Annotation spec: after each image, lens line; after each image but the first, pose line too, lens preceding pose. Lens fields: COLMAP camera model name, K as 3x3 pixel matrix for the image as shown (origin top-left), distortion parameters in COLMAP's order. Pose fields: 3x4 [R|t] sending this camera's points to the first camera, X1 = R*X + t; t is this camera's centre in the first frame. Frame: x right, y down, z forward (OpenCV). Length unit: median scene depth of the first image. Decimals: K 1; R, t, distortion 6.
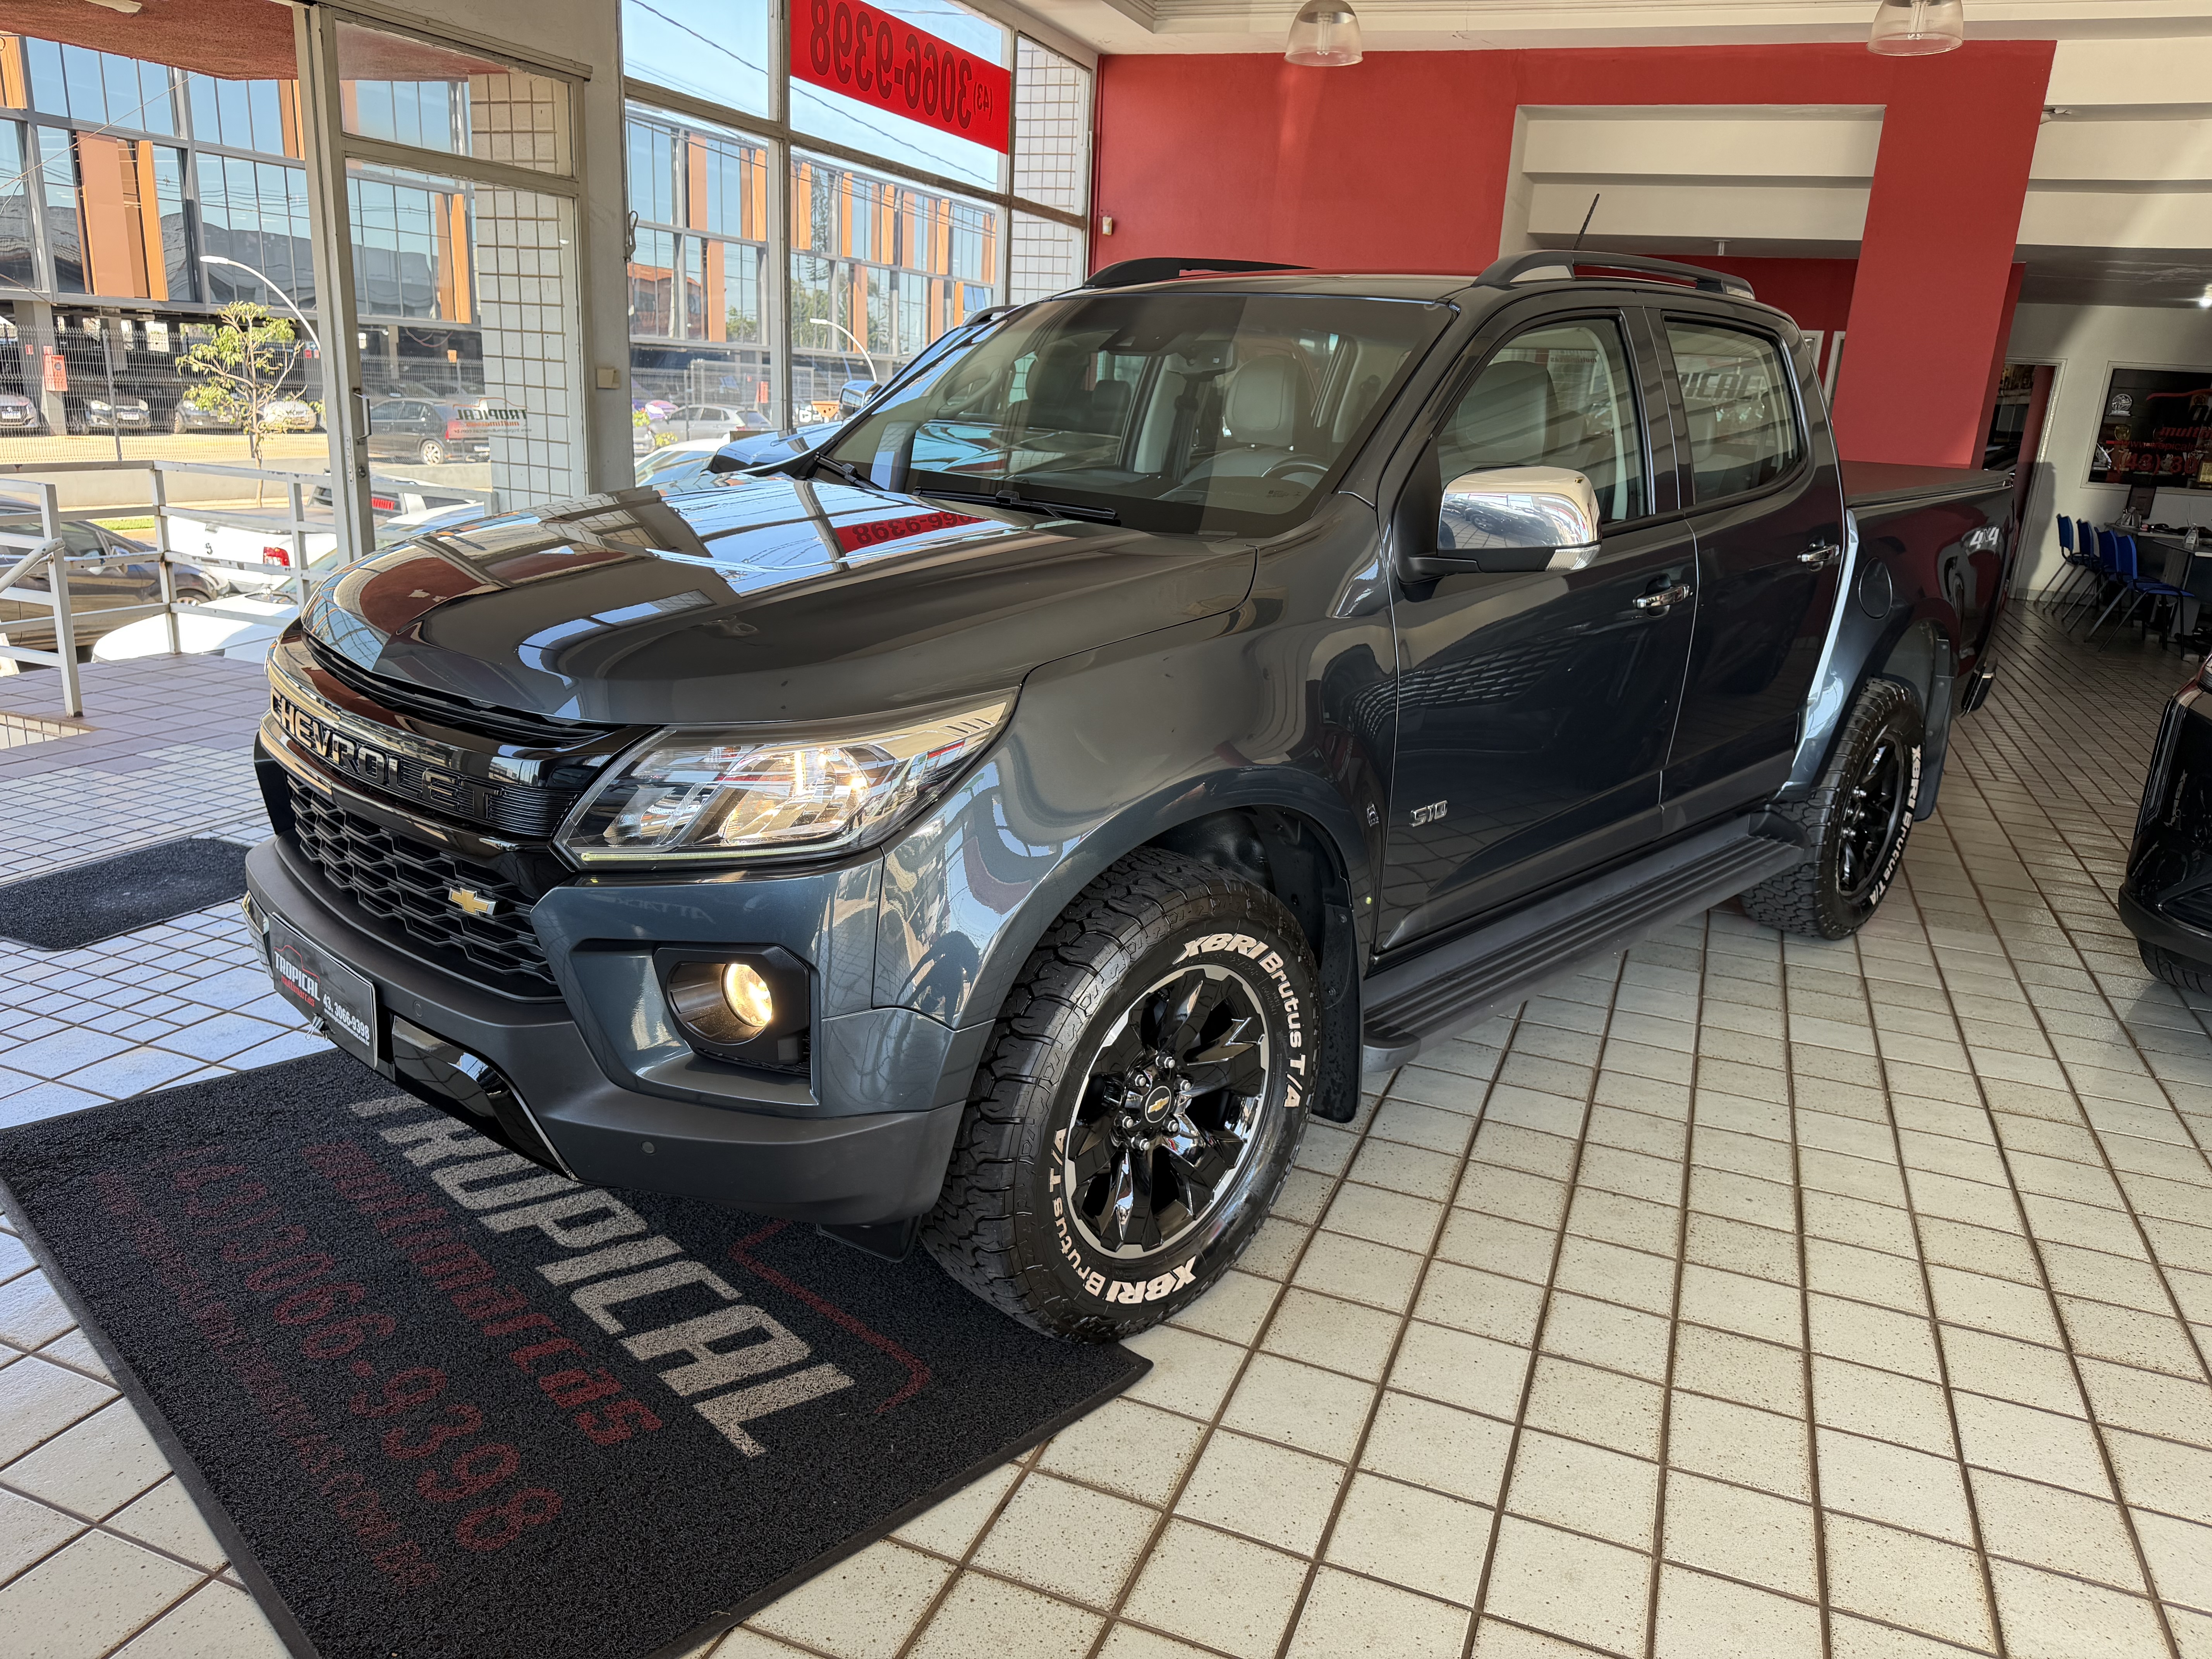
lens RADIAL K [[1577.8, 0, 1107.4], [0, 1577.8, 829.7], [0, 0, 1]] dist [0.008716, -0.024295]
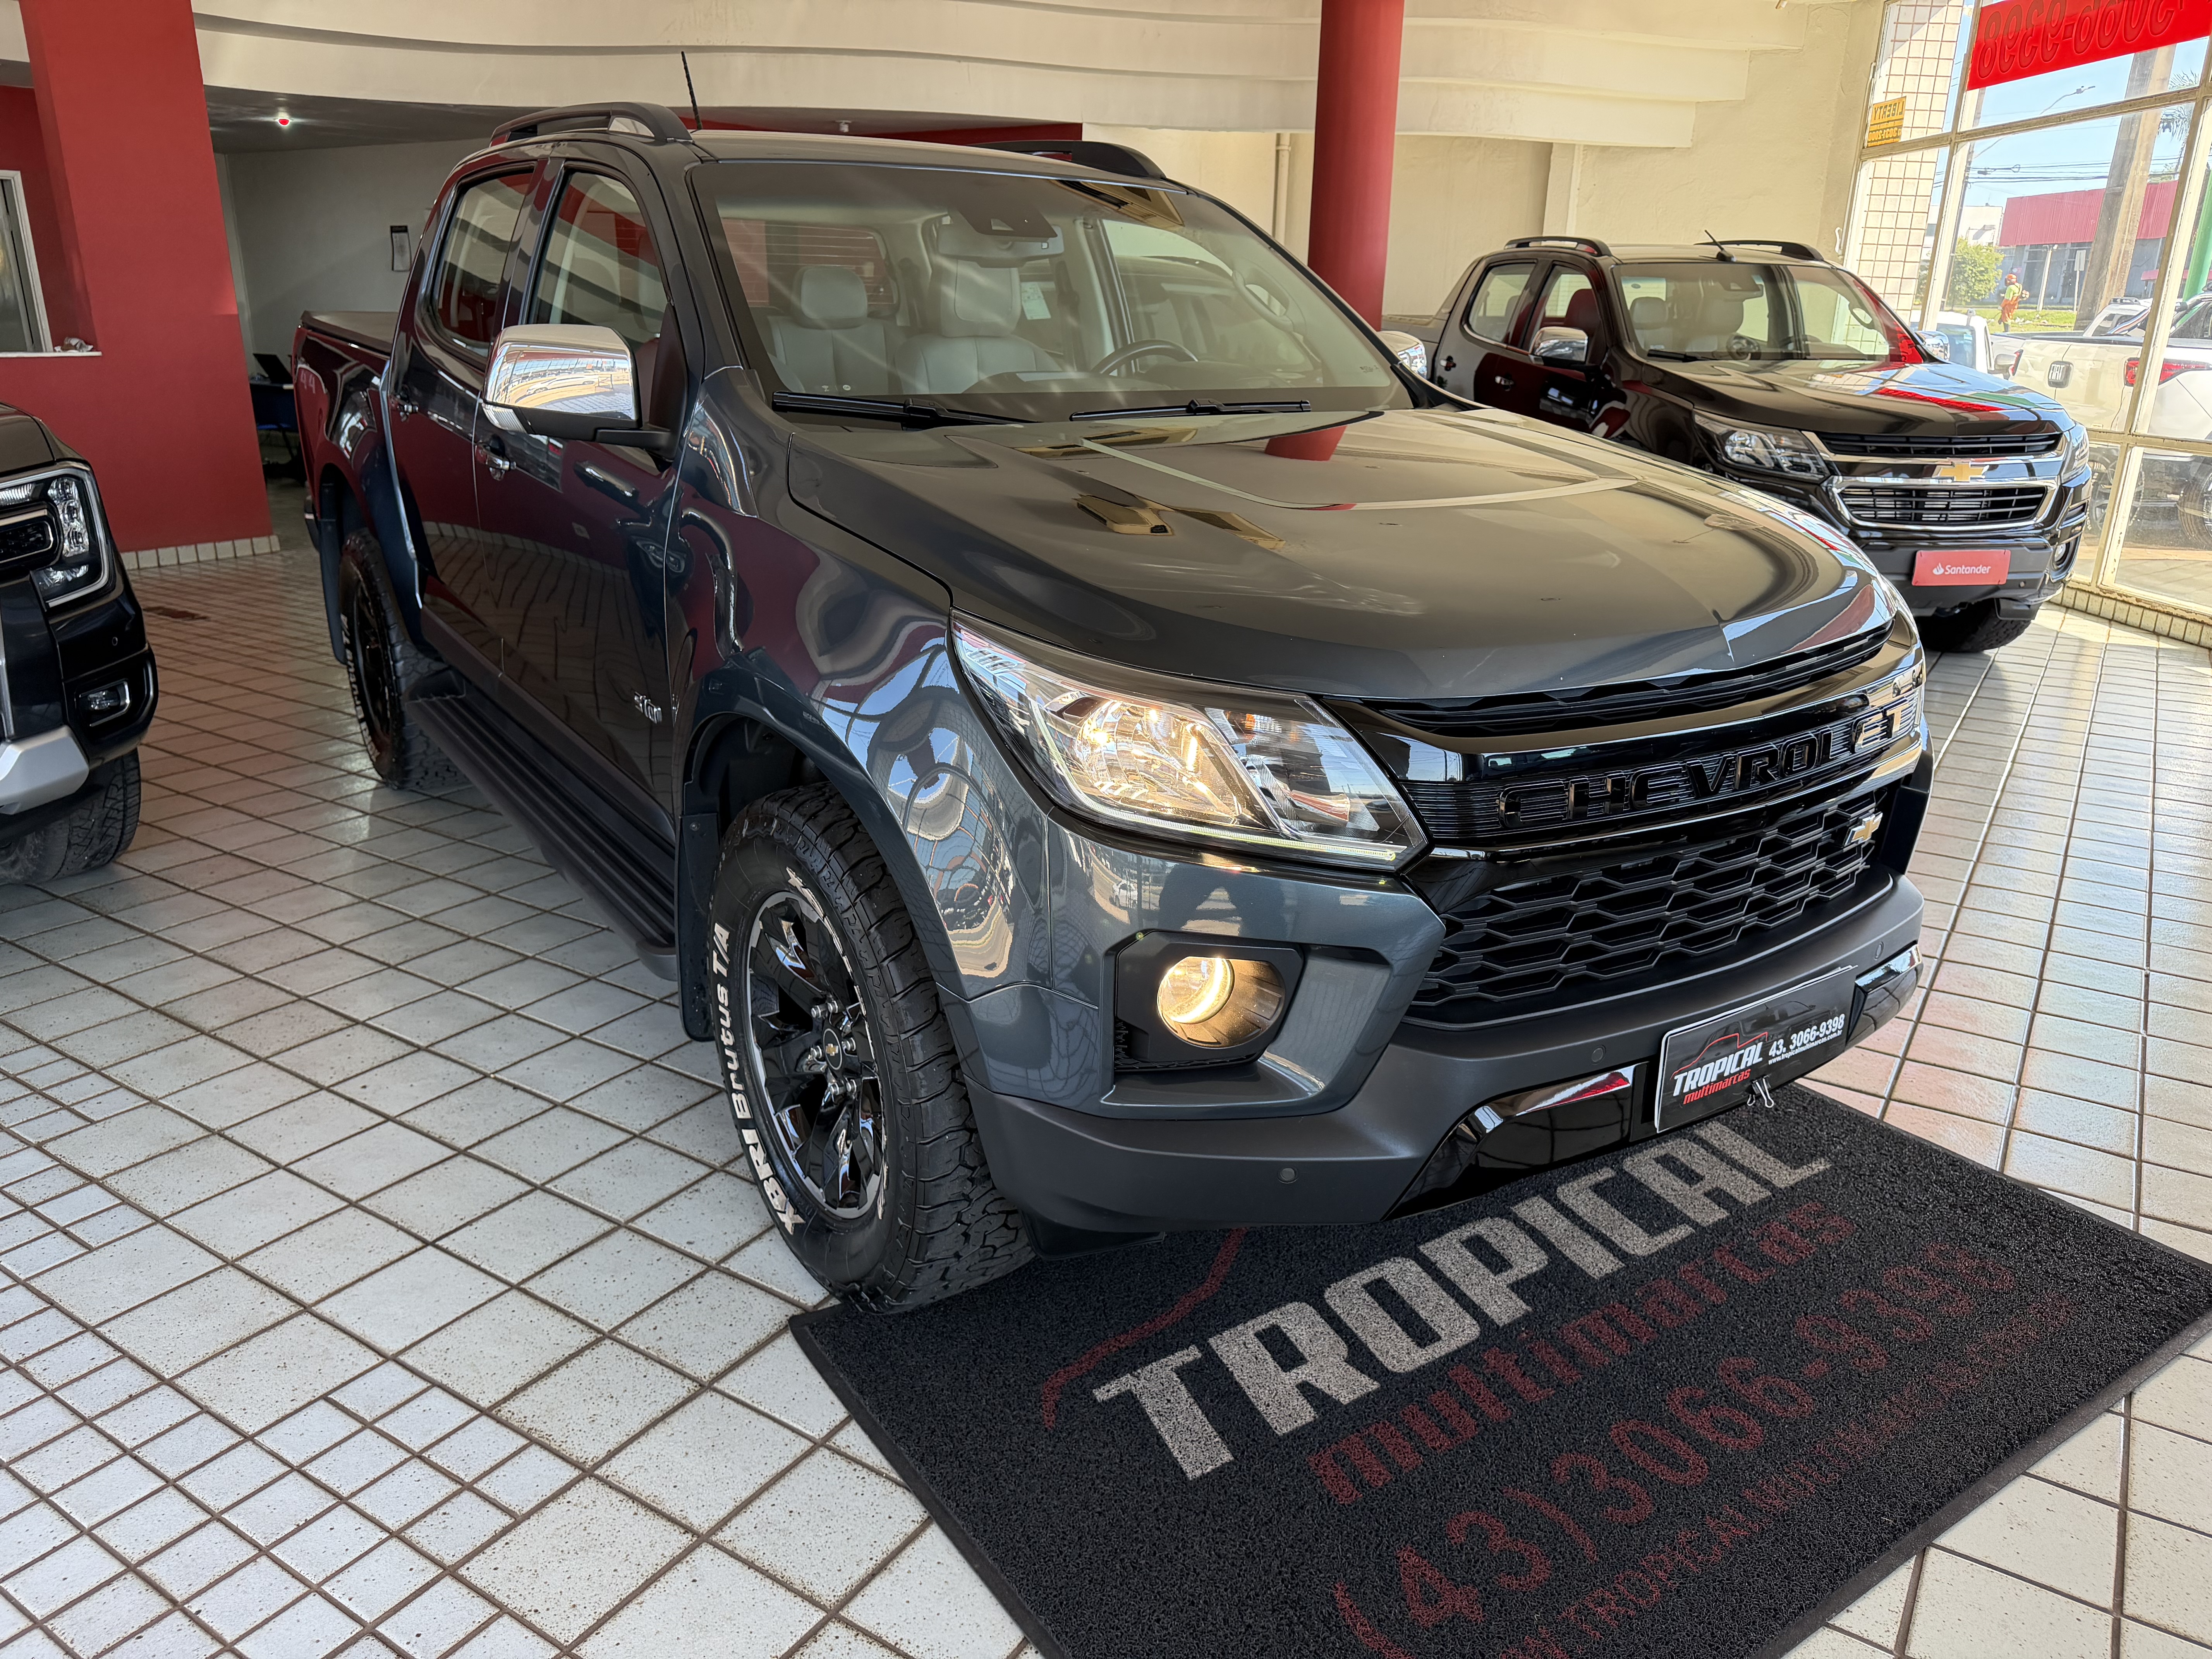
lens RADIAL K [[1577.8, 0, 1107.4], [0, 1577.8, 834.4], [0, 0, 1]] dist [0.008716, -0.024295]
pose [[0.198076, -0.355126, 0.913593, -1.168765], [0.271846, 0.915400, 0.296889, -0.311560], [-0.941735, 0.189550, 0.277859, 0.961560]]
